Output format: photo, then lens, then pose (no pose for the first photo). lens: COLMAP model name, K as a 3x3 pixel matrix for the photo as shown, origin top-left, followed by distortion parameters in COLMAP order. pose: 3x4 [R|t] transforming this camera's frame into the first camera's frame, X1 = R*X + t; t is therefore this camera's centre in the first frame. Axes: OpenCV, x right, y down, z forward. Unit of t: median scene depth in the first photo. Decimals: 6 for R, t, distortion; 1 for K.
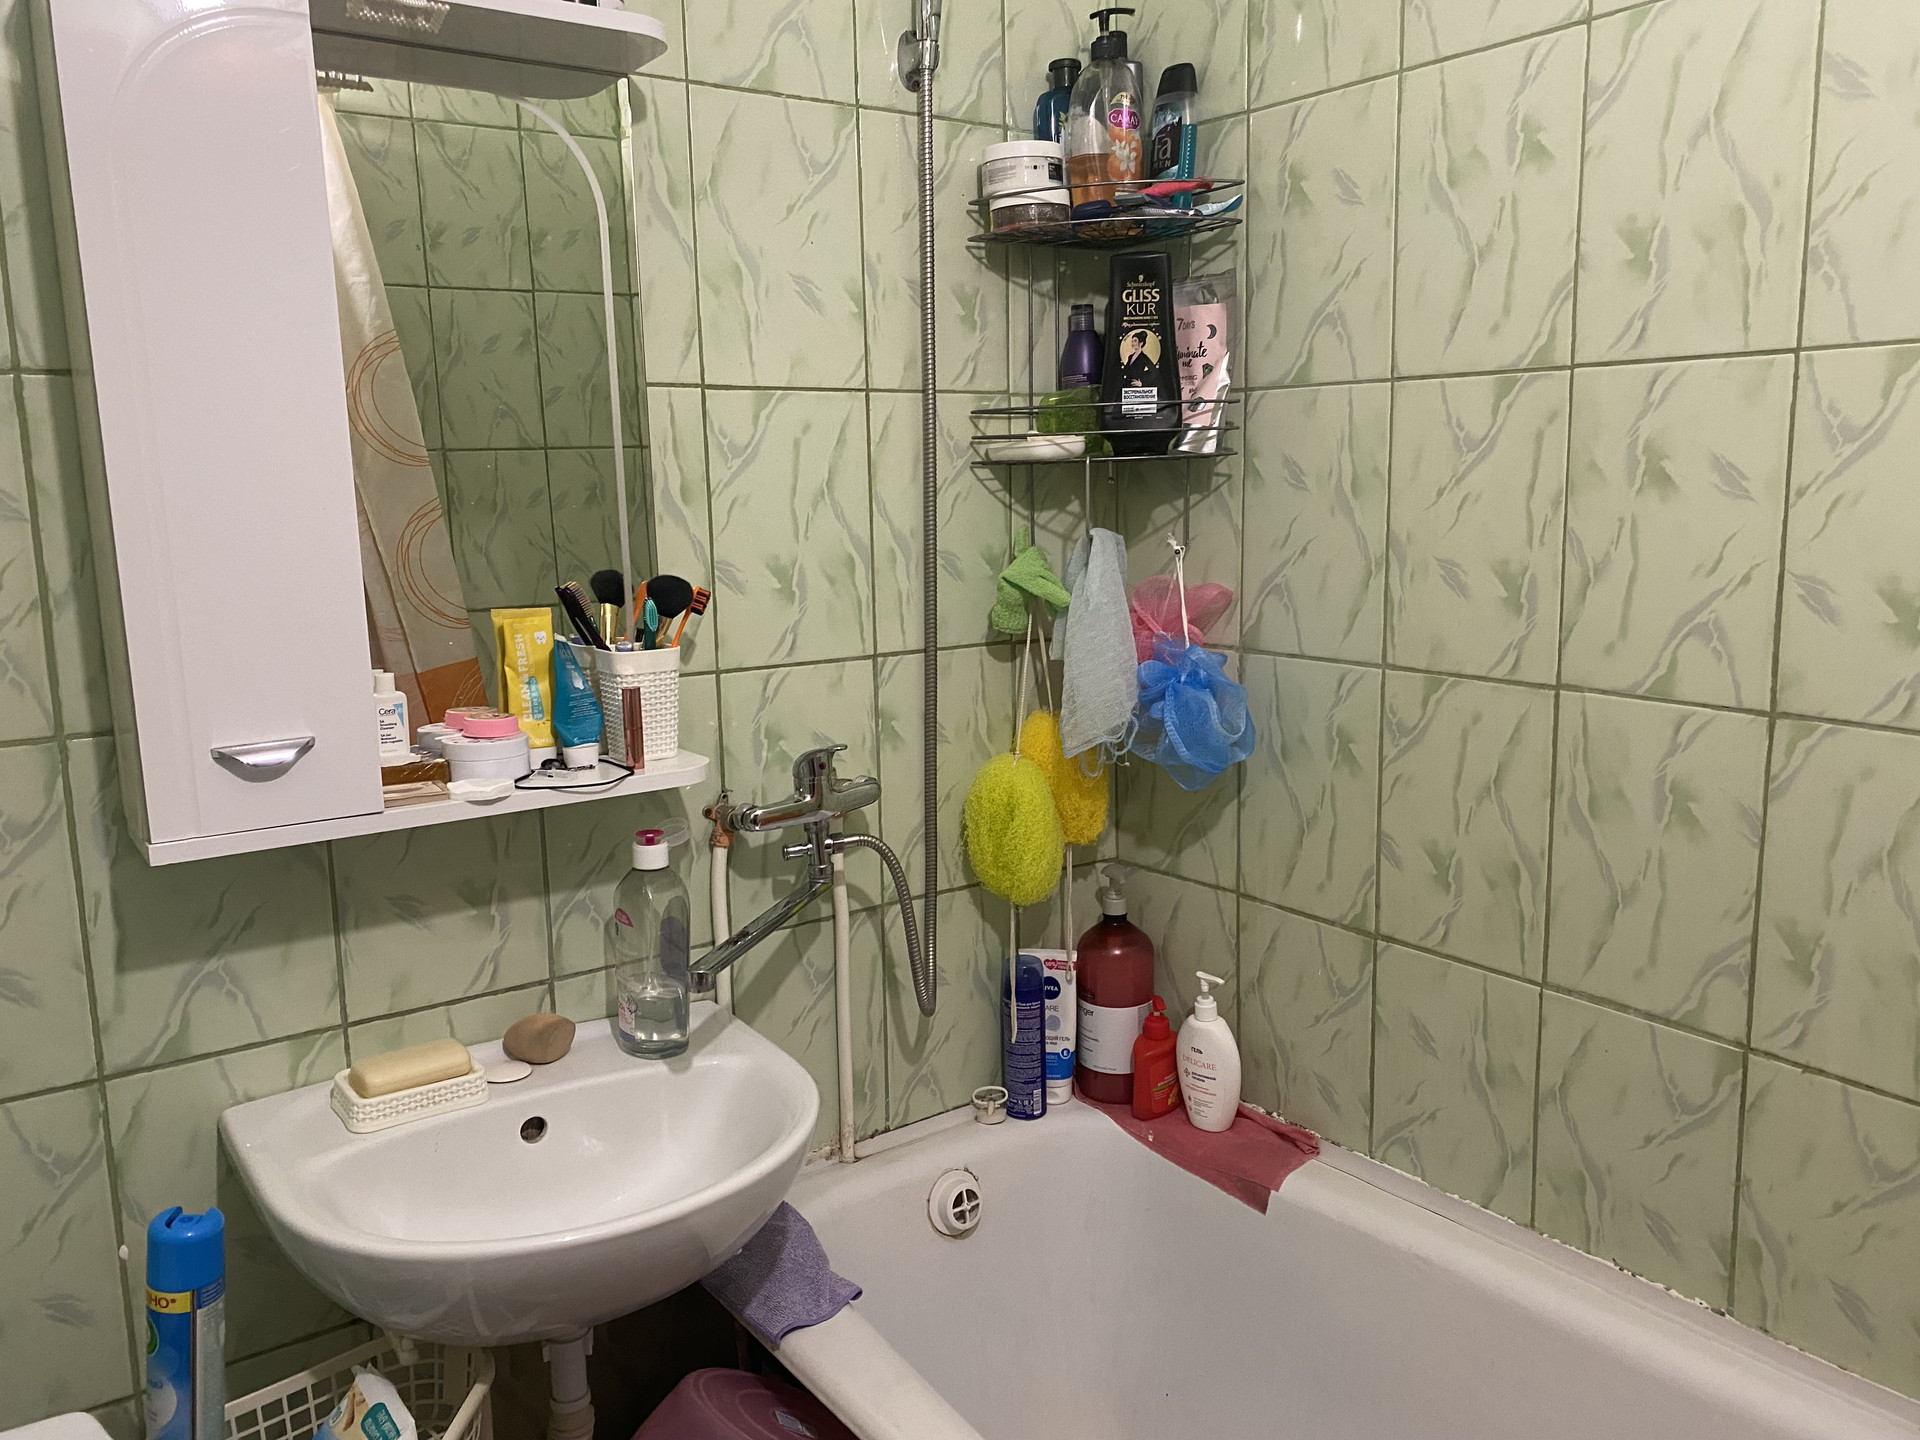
lens RADIAL K [[1487.9, 0, 948.5], [0, 1487.9, 720.1], [0, 0, 1]] dist [0.051145, -0.043503]
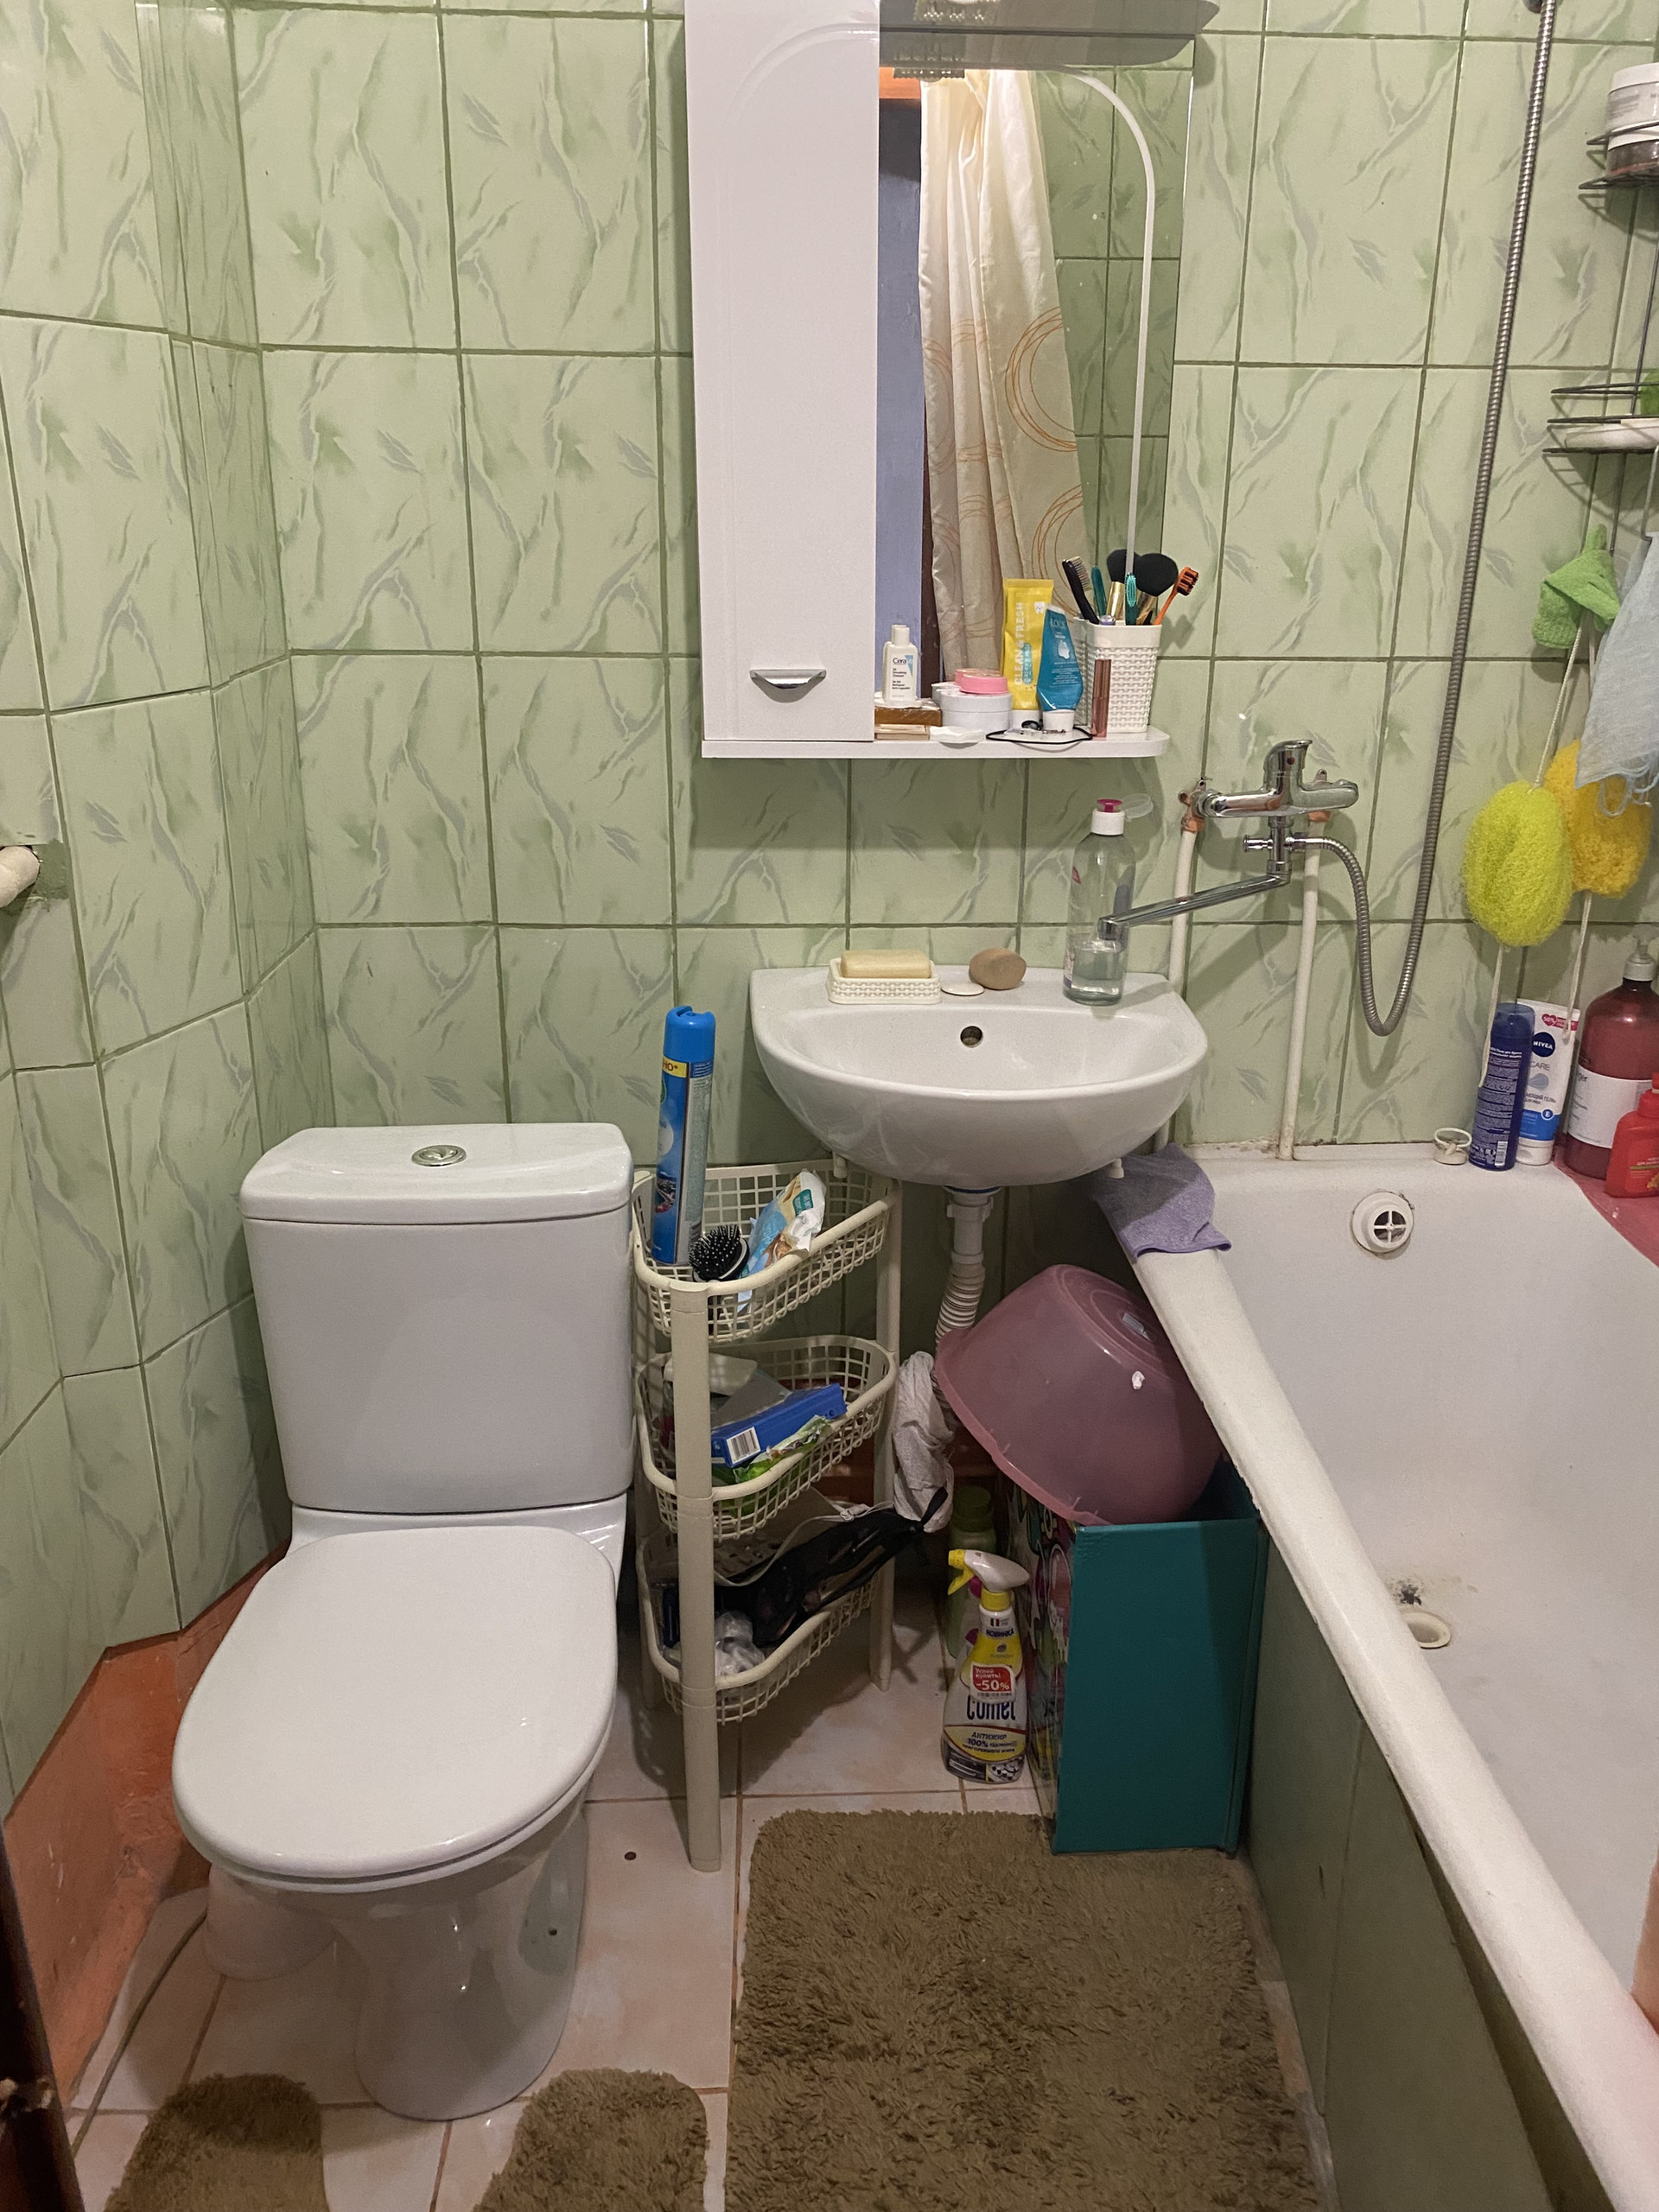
lens RADIAL K [[1714.1, 0, 841.4], [0, 1714.1, 1110.0], [0, 0, 1]] dist [0.051145, -0.043503]
pose [[0.852421, 0.206651, -0.480285, 0.268148], [-0.114459, 0.970052, 0.214237, 0.044997], [0.510174, -0.127648, 0.850546, -0.192901]]
